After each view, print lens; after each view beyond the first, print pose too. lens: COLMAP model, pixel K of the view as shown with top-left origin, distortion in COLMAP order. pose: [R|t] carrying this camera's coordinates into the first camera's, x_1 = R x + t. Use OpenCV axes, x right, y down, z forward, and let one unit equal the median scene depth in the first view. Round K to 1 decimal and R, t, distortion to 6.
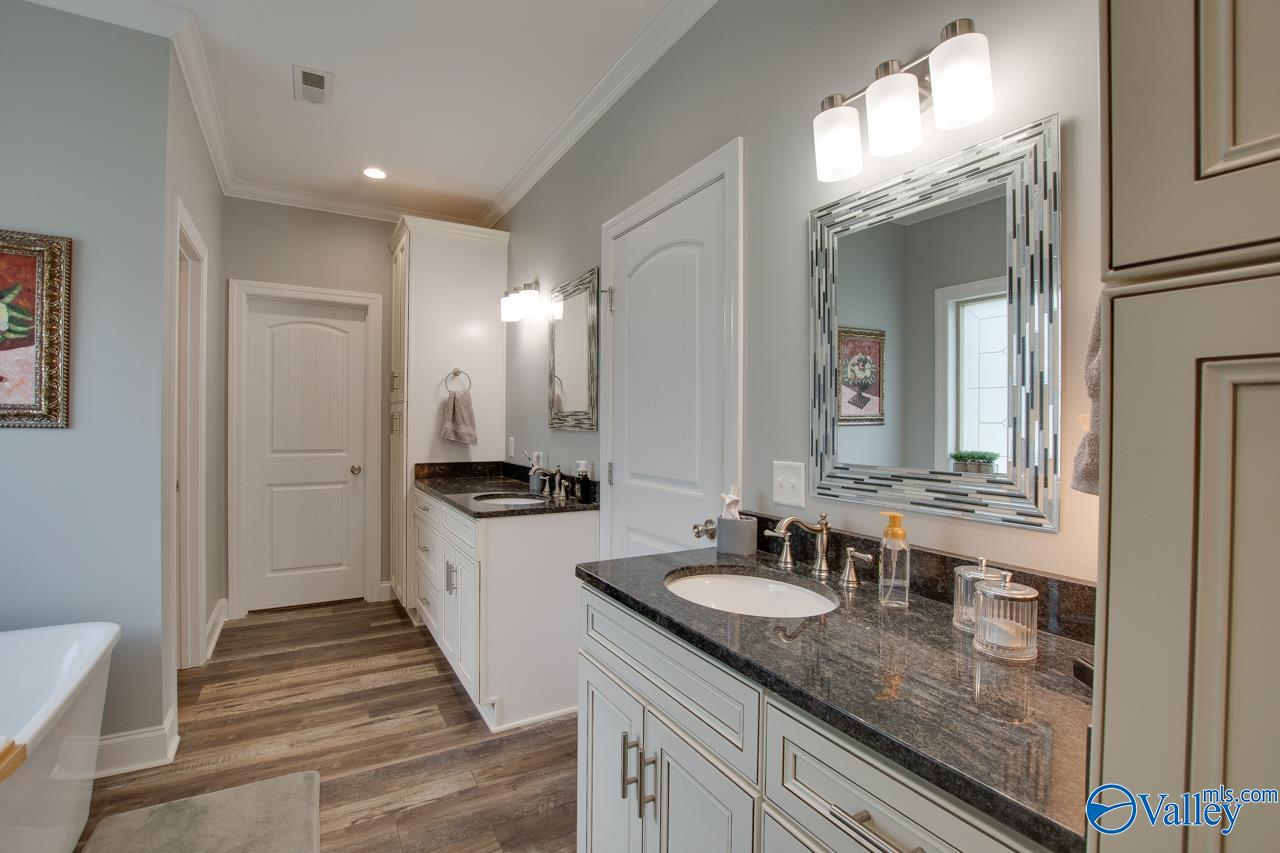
lens RADIAL K [[585.0, 0, 644.0], [0, 585.0, 422.8], [0, 0, 1]] dist [-0.030985, 0.004583]
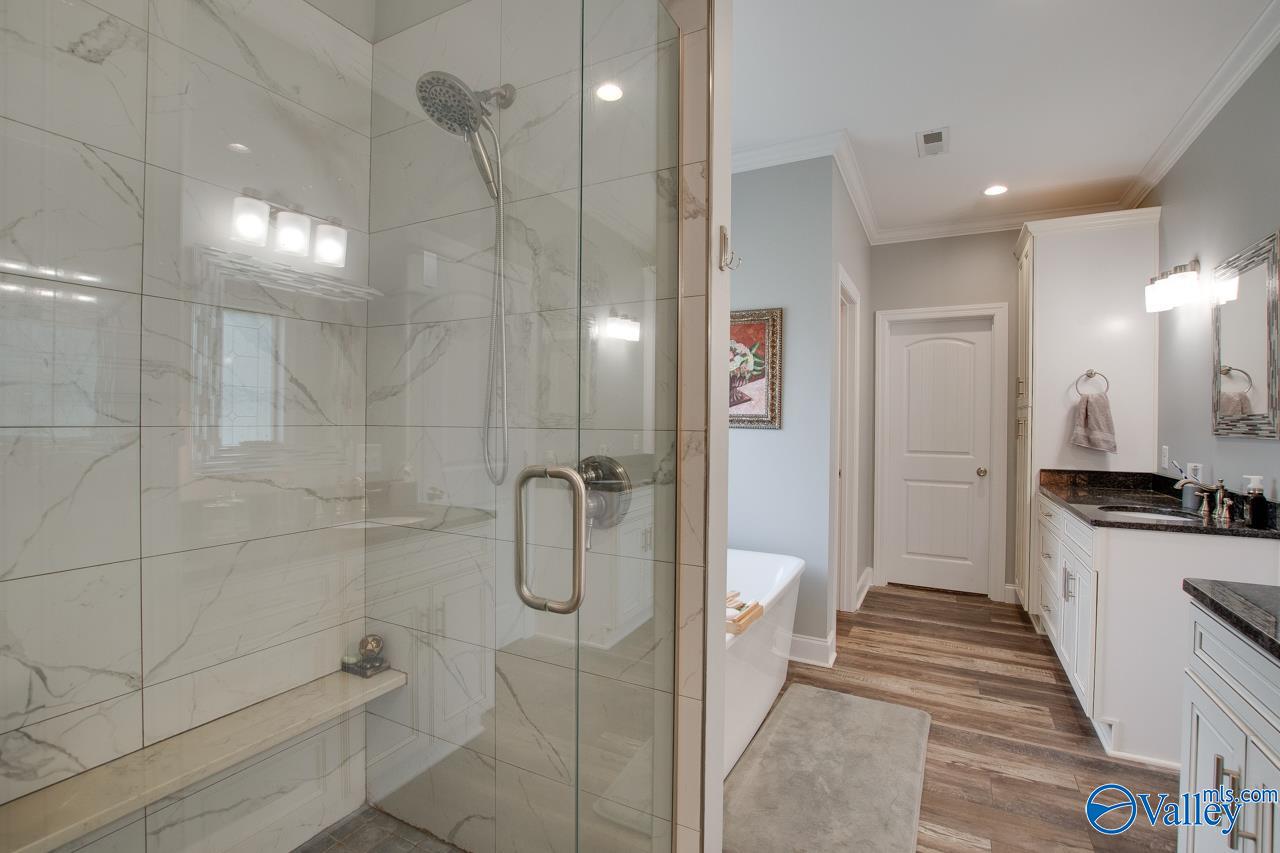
lens RADIAL K [[585.0, 0, 640.1], [0, 585.0, 424.2], [0, 0, 1]] dist [-0.030985, 0.004583]
pose [[0.525379, 0.001463, -0.850867, 0.113113], [-0.007440, 0.999968, -0.002875, 0.002290], [0.850836, 0.007841, 0.525373, -0.128636]]
